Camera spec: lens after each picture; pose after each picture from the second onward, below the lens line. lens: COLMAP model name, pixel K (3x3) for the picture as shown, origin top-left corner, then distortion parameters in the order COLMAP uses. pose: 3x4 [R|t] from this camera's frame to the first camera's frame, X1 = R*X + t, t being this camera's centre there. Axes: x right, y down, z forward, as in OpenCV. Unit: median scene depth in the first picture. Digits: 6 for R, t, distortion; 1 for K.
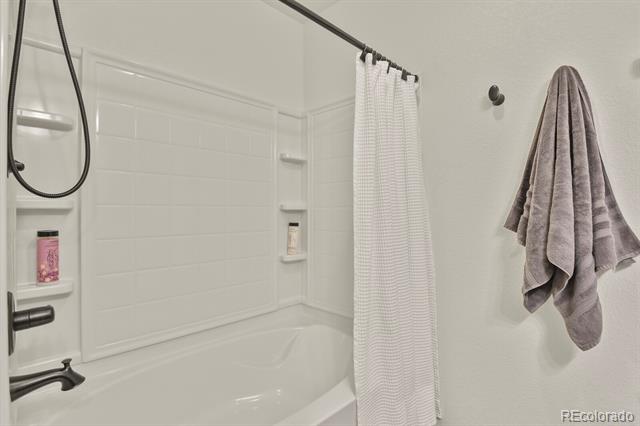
lens RADIAL K [[310.6, 0, 321.7], [0, 310.6, 210.8], [0, 0, 1]] dist [-0.013190, 0.000011]
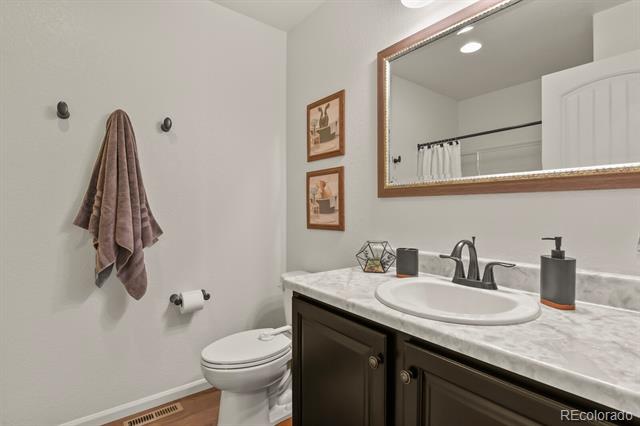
lens RADIAL K [[310.6, 0, 321.1], [0, 310.6, 211.7], [0, 0, 1]] dist [-0.013190, 0.000011]
pose [[0.166252, -0.008995, 0.986042, -0.518555], [0.001989, 0.999959, 0.008787, -0.005484], [-0.986081, 0.000500, 0.166263, -0.176648]]
